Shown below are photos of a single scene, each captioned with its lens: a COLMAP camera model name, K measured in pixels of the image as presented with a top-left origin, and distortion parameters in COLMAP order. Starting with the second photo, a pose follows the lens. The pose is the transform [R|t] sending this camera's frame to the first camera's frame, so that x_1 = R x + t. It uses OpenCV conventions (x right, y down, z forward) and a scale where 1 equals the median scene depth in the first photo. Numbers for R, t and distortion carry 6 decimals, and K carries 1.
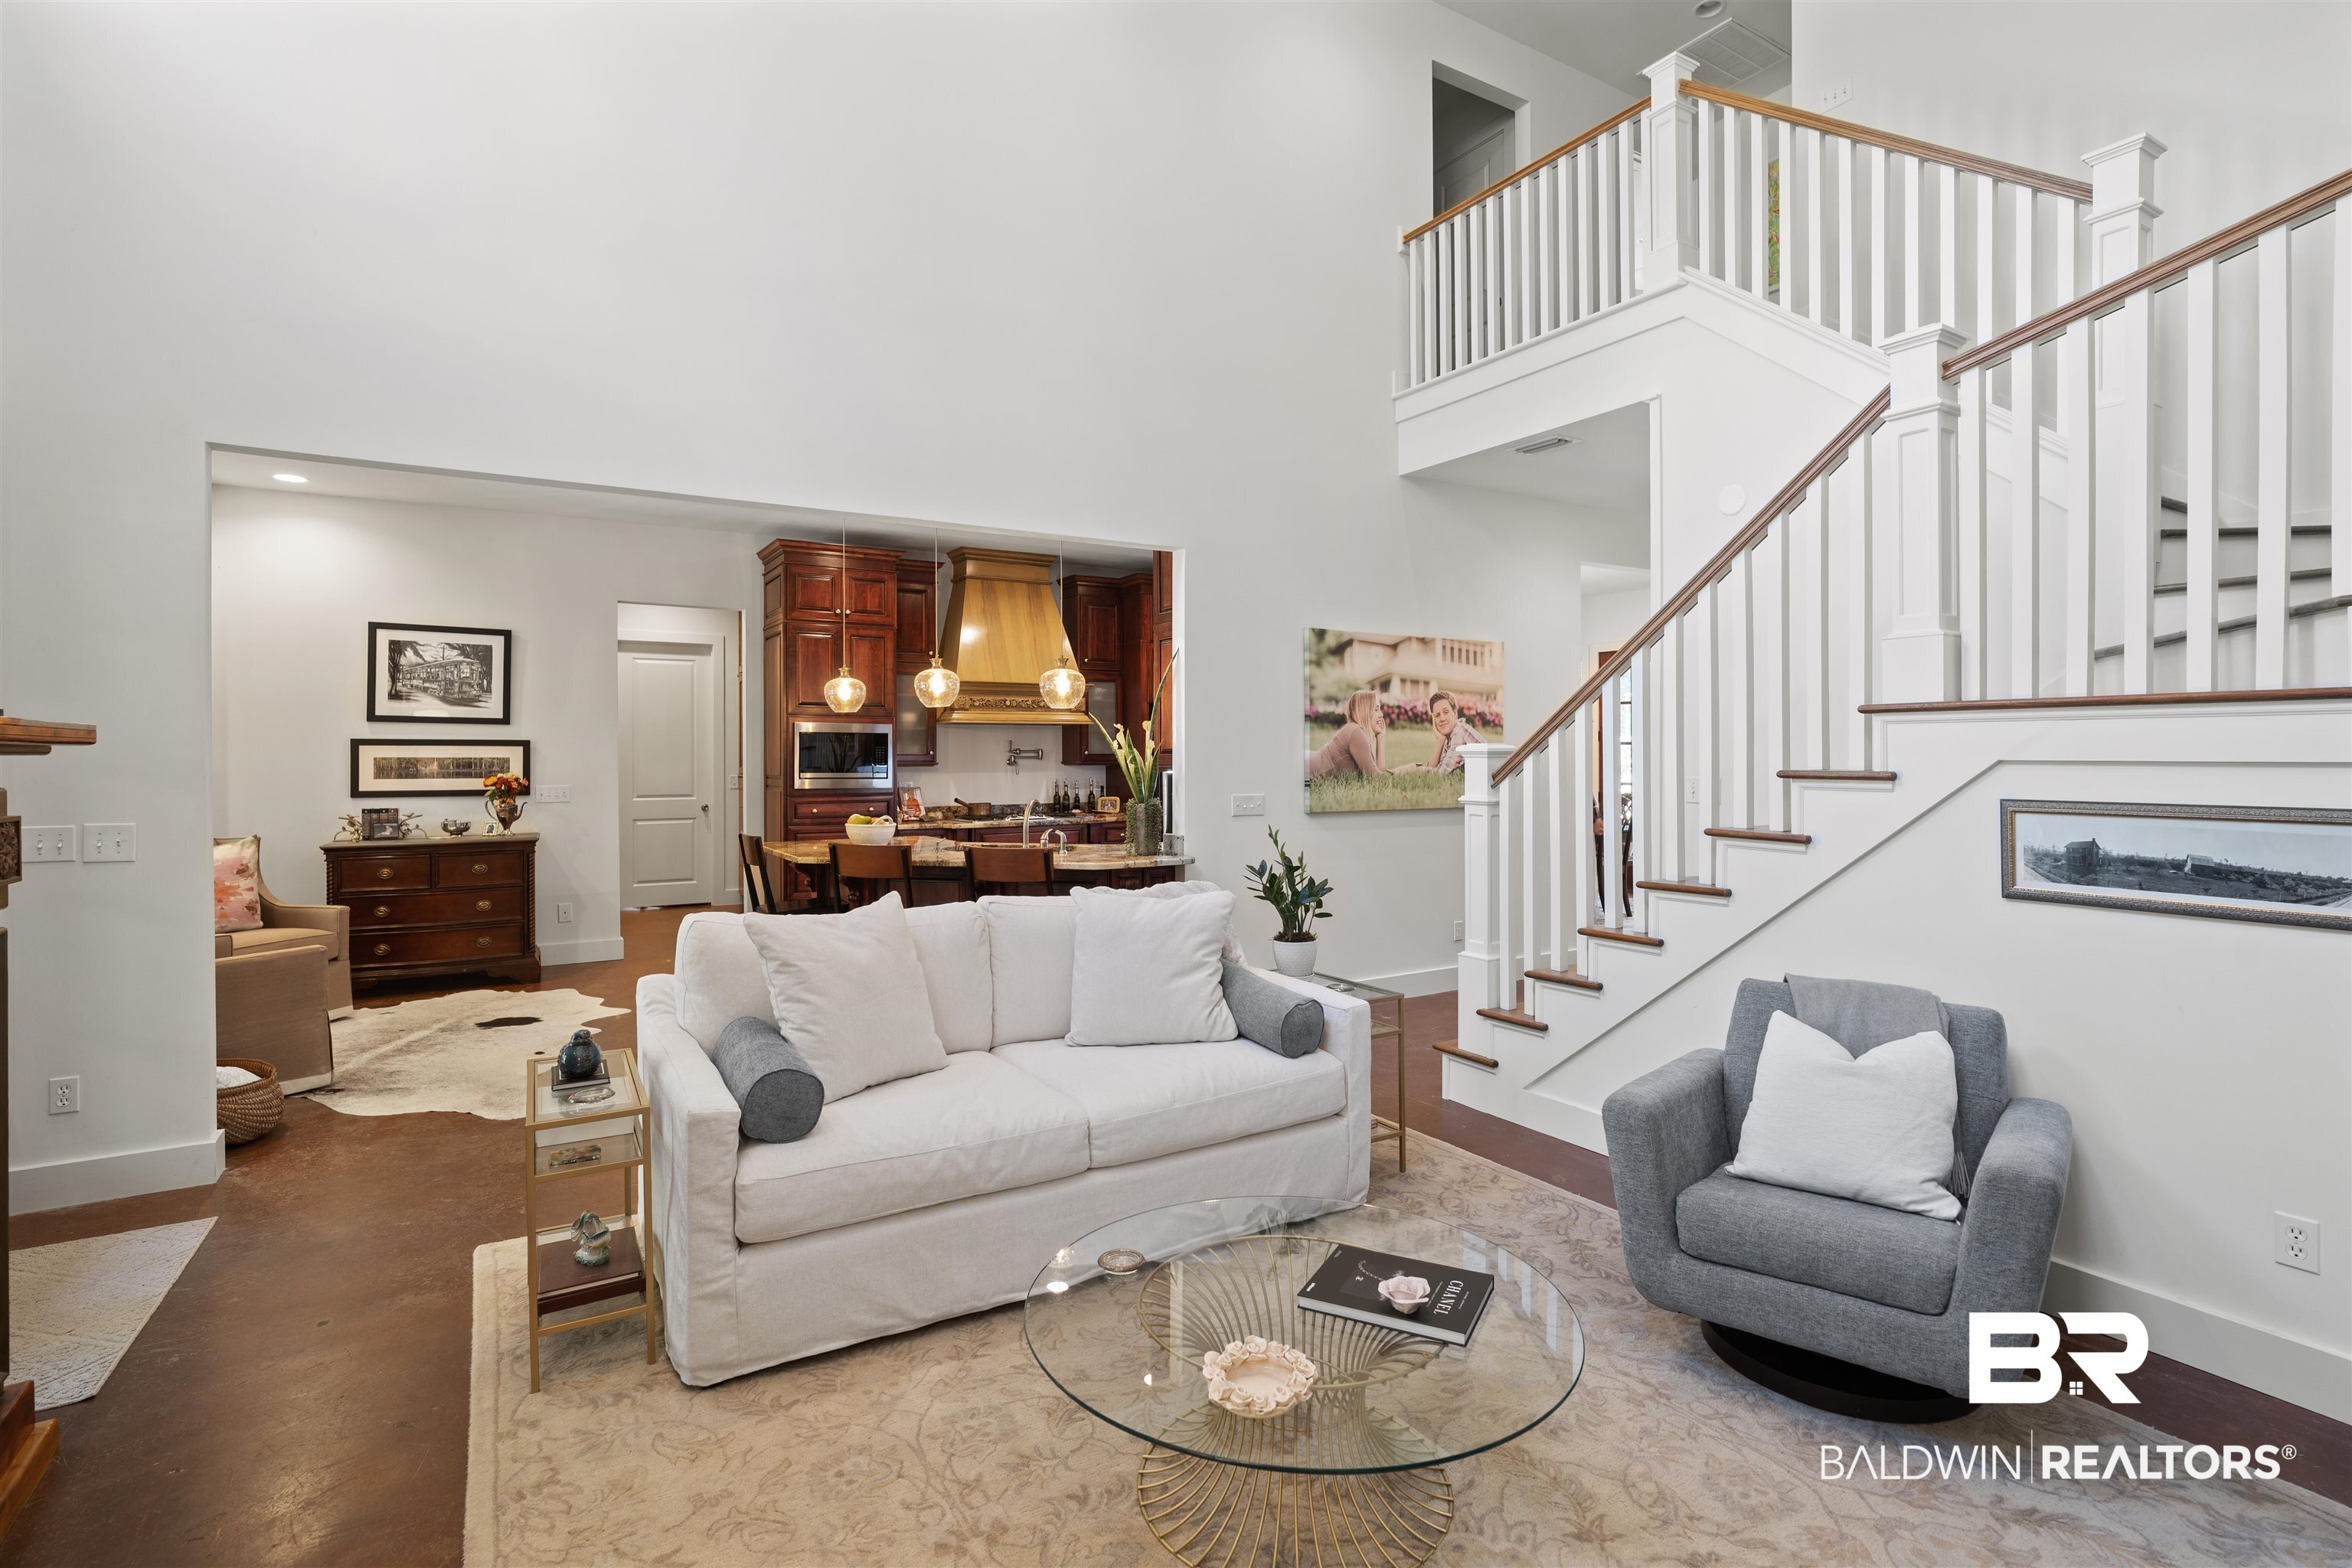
lens RADIAL K [[1127.5, 0, 1173.9], [0, 1127.5, 765.9], [0, 0, 1]] dist [-0.010683, 0.003550]
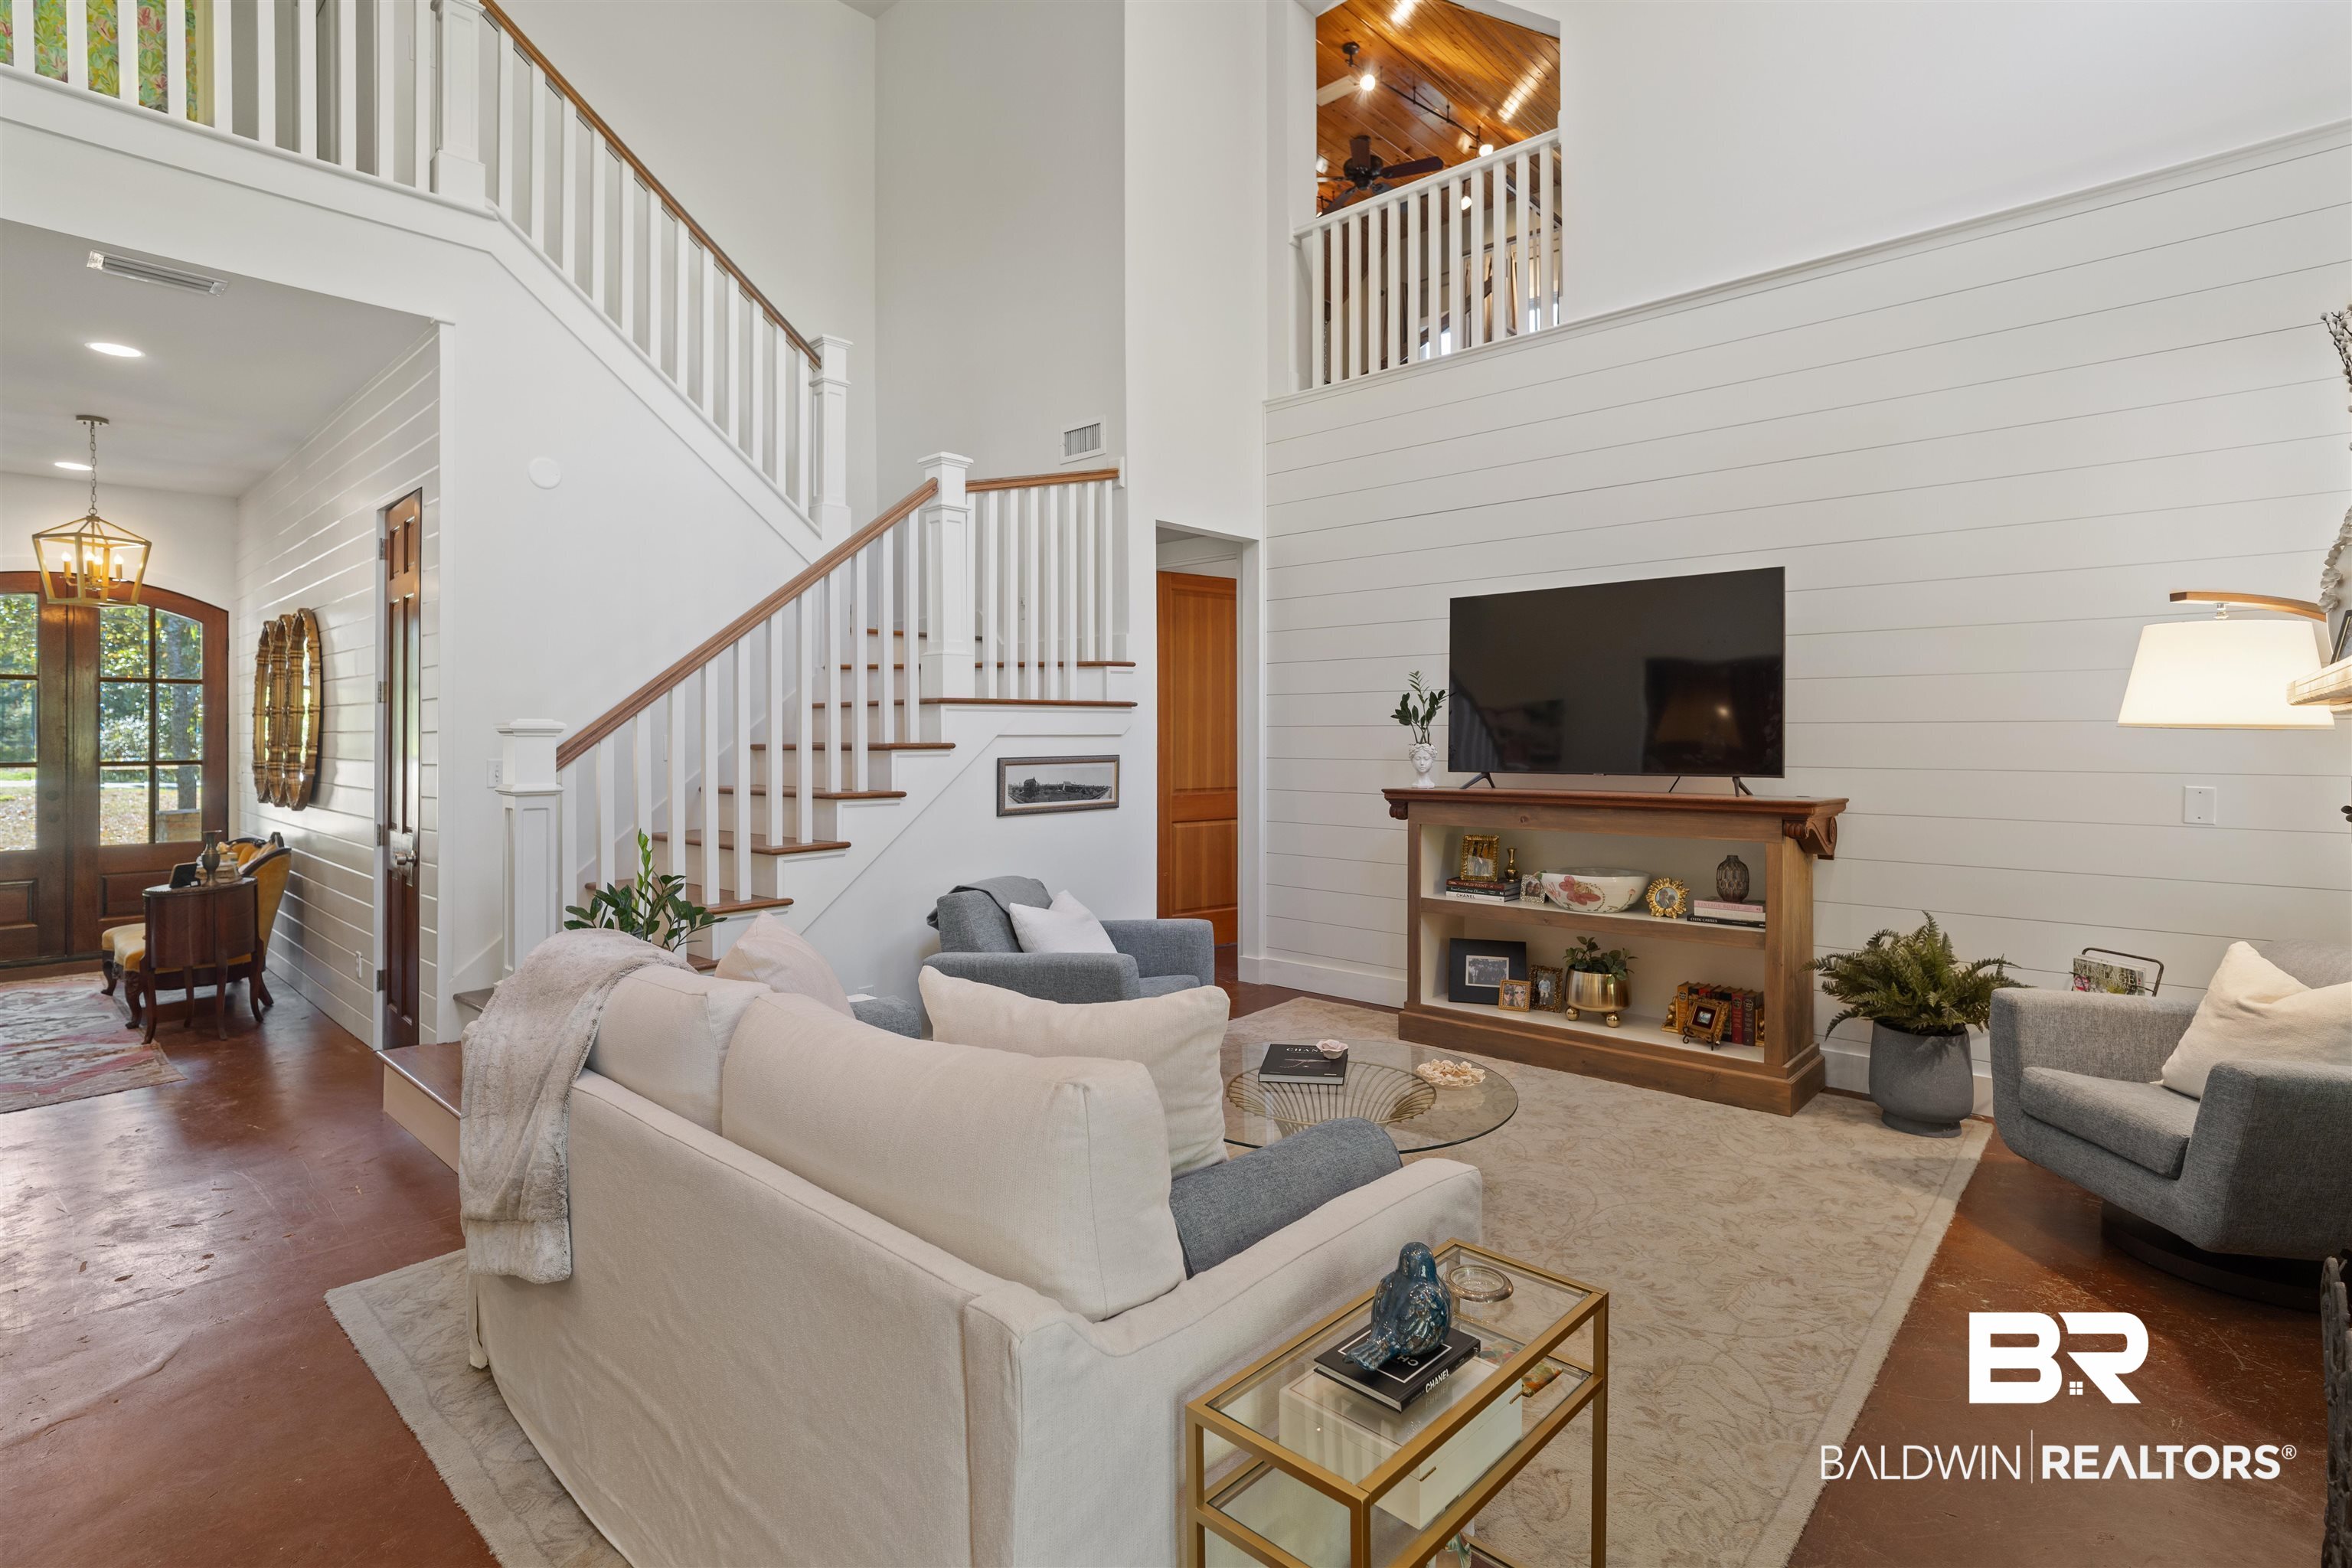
lens RADIAL K [[1127.5, 0, 1163.8], [0, 1127.5, 735.7], [0, 0, 1]] dist [-0.010683, 0.003550]
pose [[-0.276942, 0.002000, 0.960885, -0.407064], [0.015874, 0.999871, 0.002494, -0.001704], [-0.960756, 0.015944, -0.276938, 0.519845]]
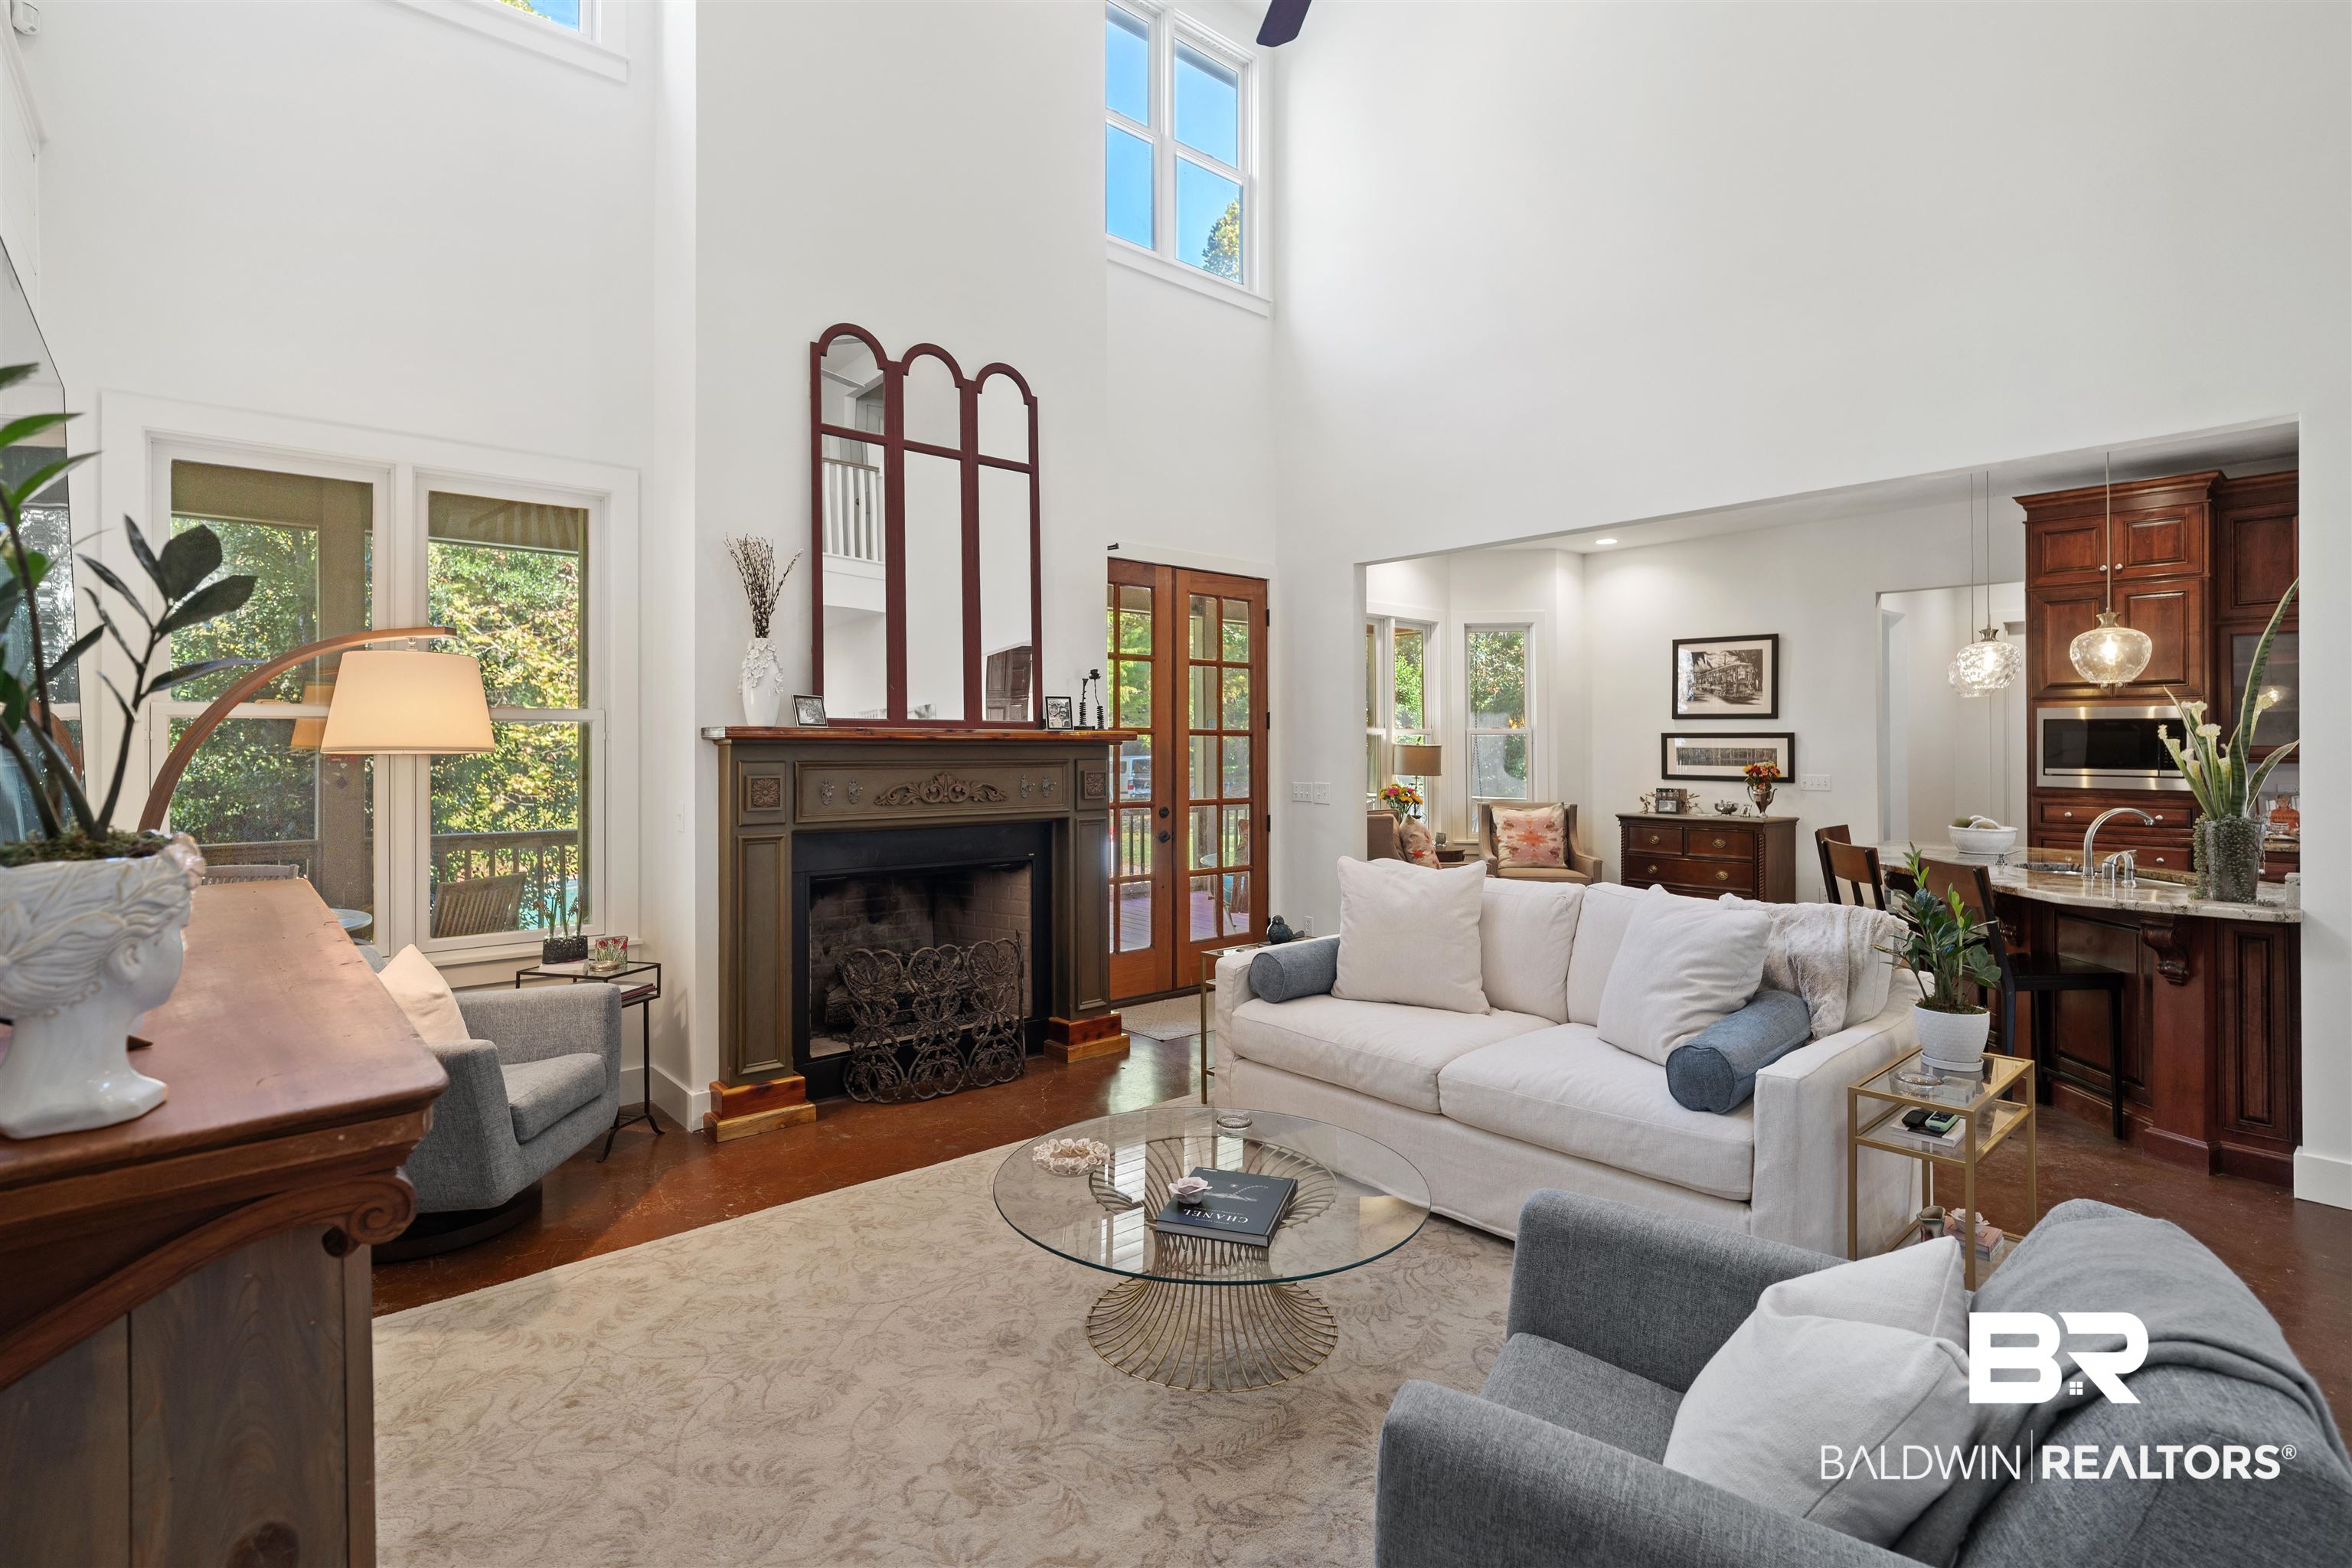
lens RADIAL K [[1127.5, 0, 1176.6], [0, 1127.5, 750.8], [0, 0, 1]] dist [-0.010683, 0.003550]
pose [[0.171214, 0.005313, -0.985220, 0.429709], [-0.011085, 0.999933, 0.003466, -0.002387], [0.985172, 0.010327, 0.171261, 0.238290]]
